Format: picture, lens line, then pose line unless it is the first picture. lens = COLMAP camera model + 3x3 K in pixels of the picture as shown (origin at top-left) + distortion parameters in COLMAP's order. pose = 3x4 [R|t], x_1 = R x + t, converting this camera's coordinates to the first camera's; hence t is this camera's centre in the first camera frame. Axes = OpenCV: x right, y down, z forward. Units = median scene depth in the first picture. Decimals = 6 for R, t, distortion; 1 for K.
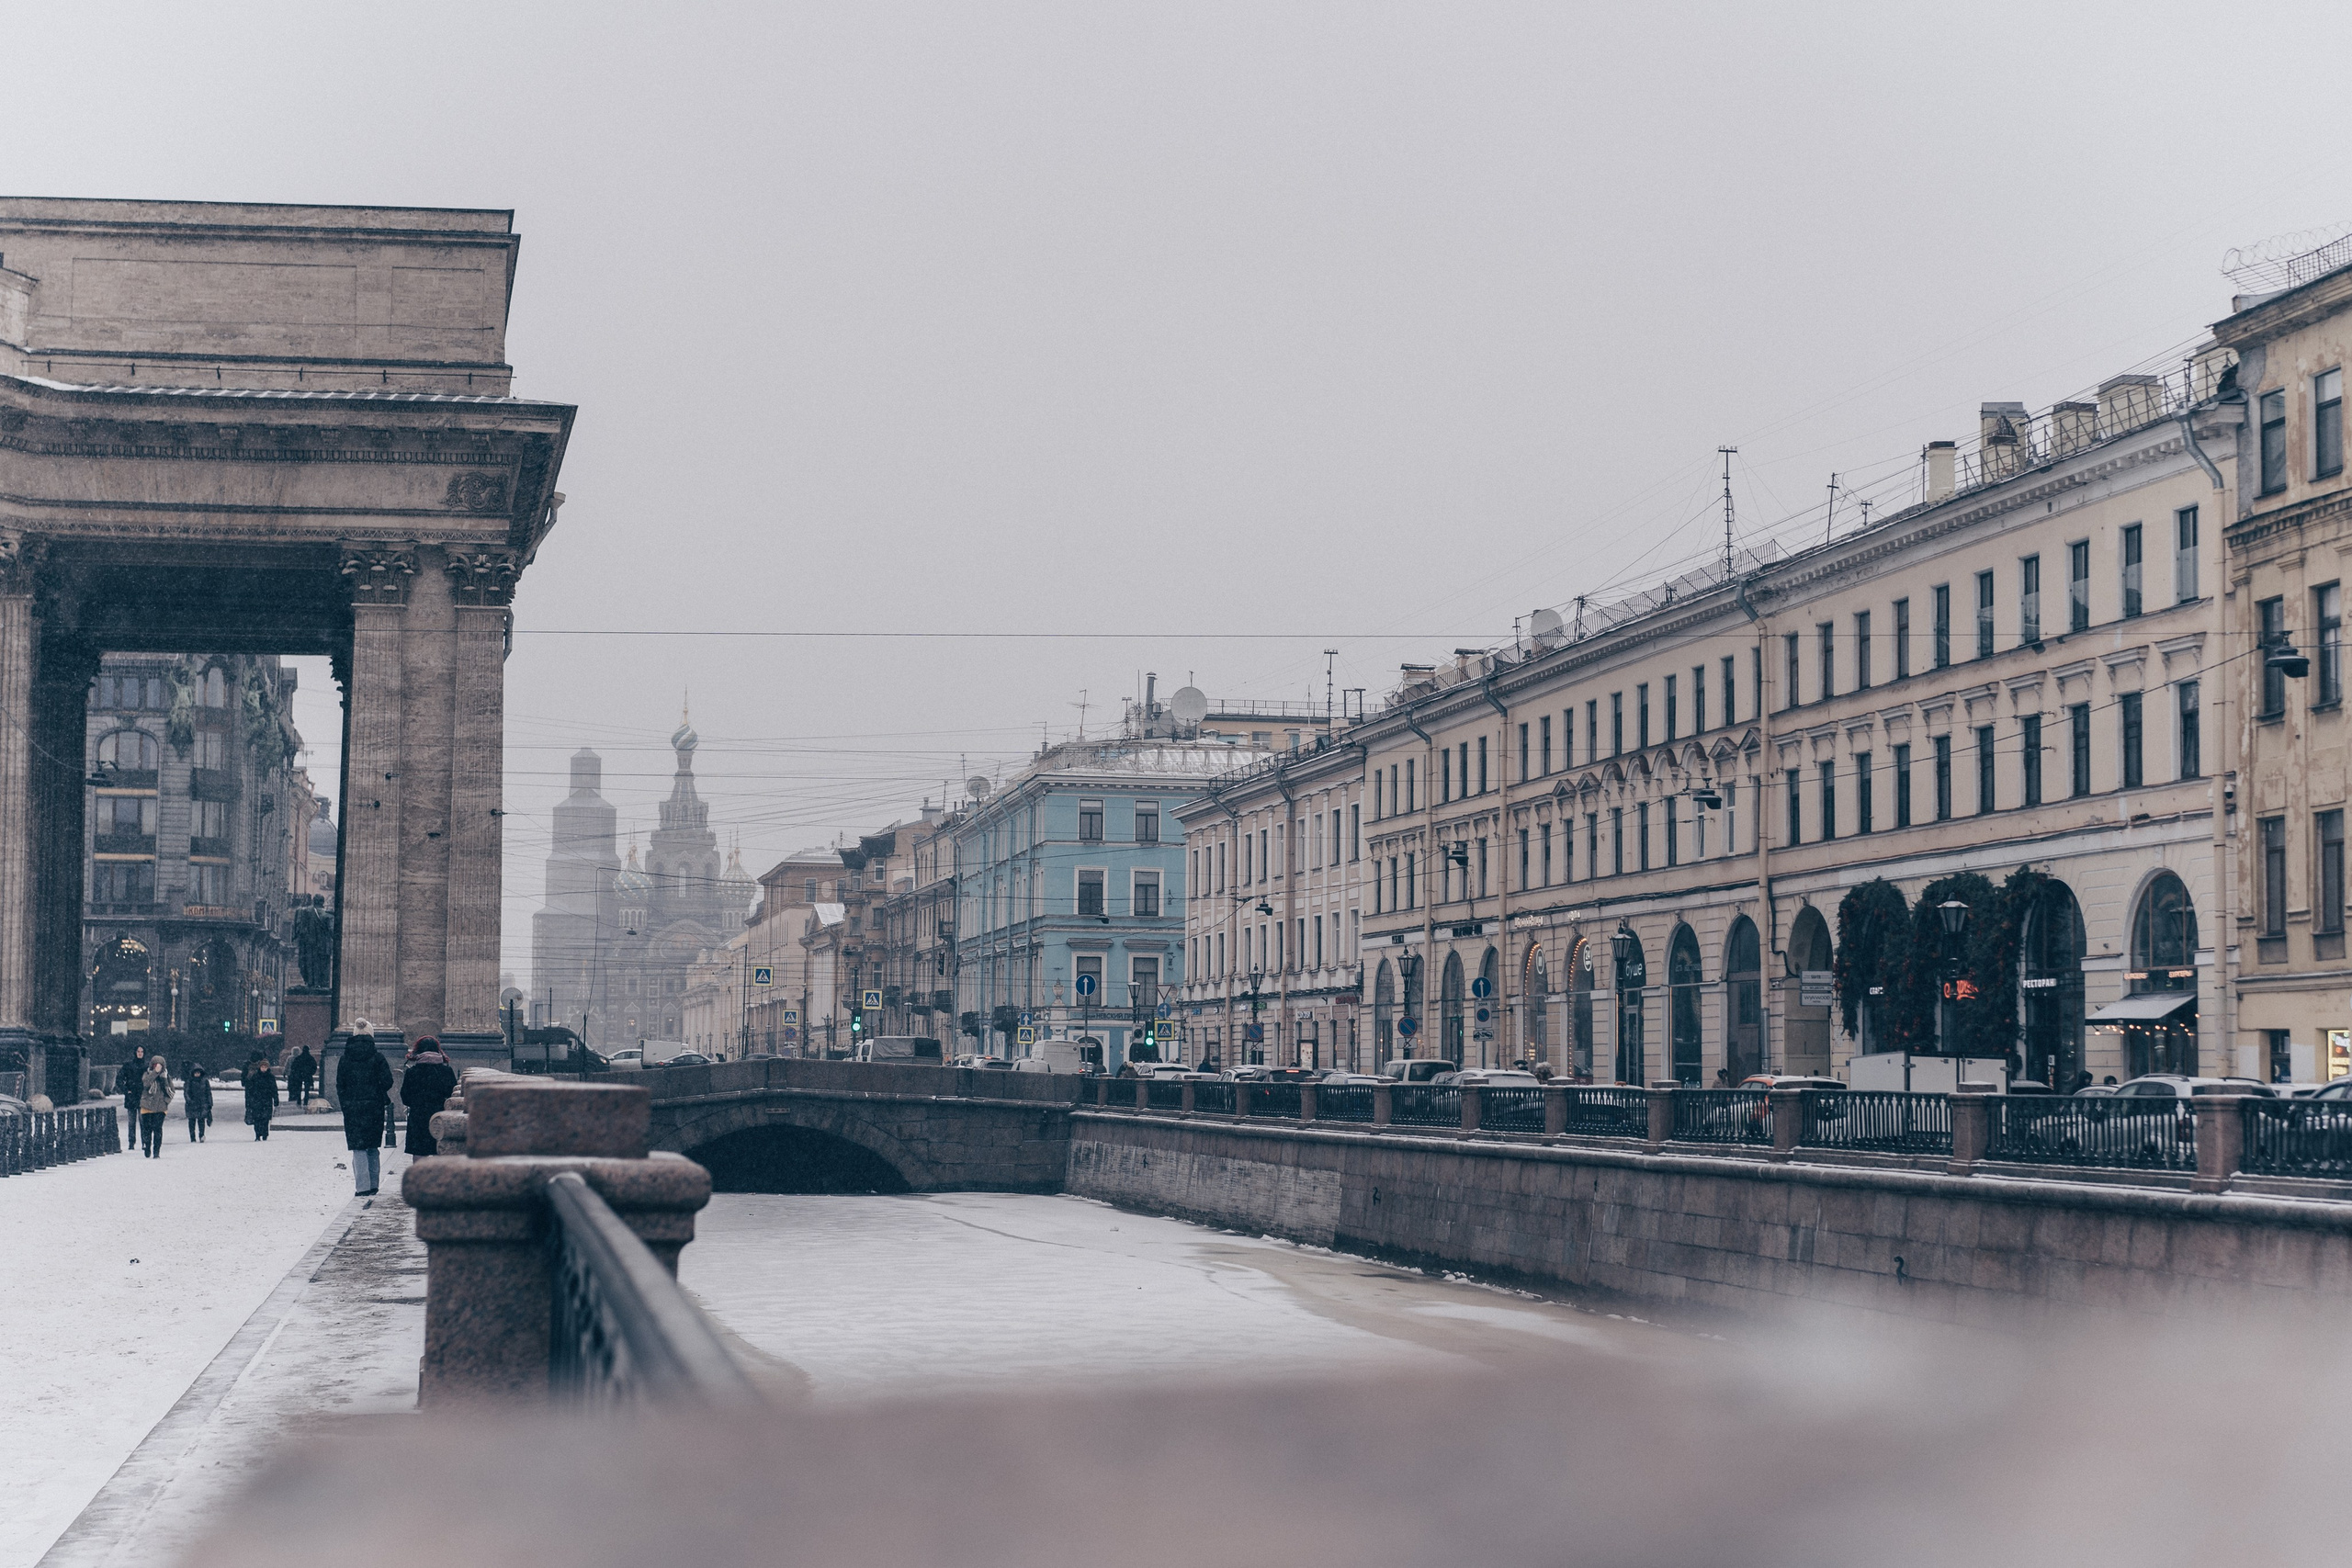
lens RADIAL K [[3841.5, 0, 1178.0], [0, 3841.5, 779.6], [0, 0, 1]] dist [-0.073648, 0.000000]
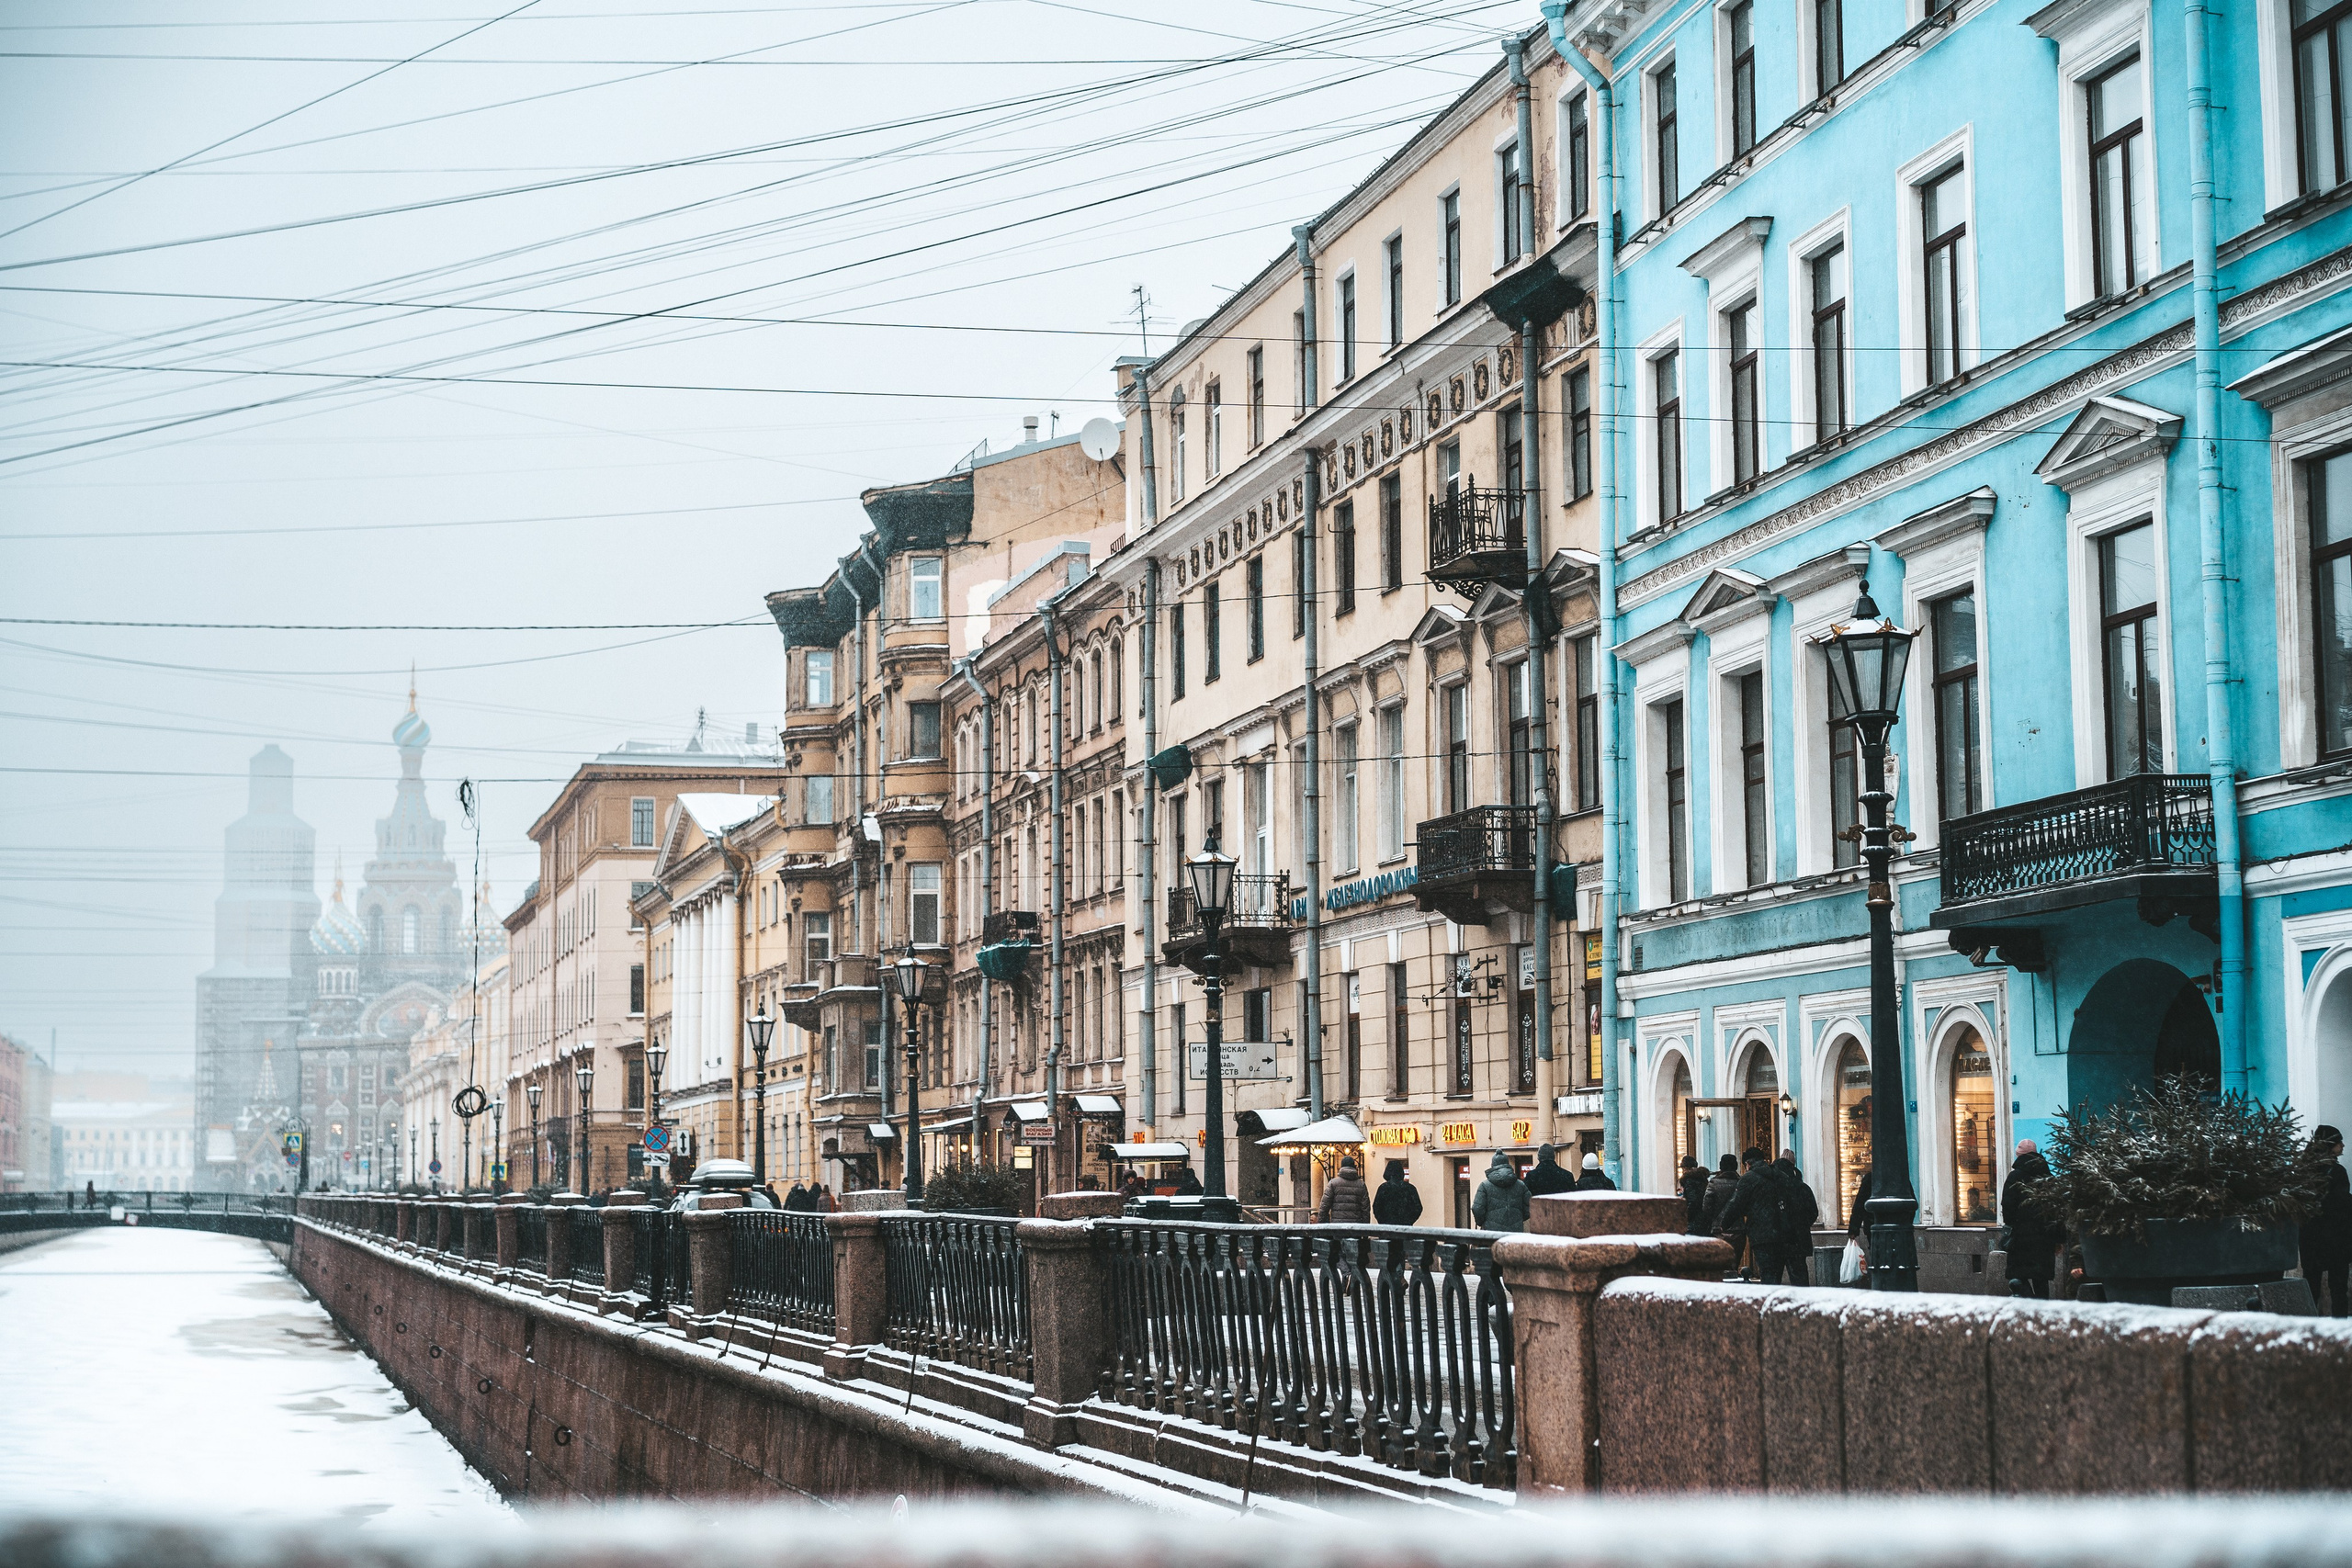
lens RADIAL K [[3841.5, 0, 1171.7], [0, 3841.5, 796.1], [0, 0, 1]] dist [-0.073648, 0.000000]
pose [[0.997961, -0.004208, 0.063693, -0.033495], [0.005930, 0.999621, -0.026872, 0.021869], [-0.063555, 0.027195, 0.997608, 0.284936]]
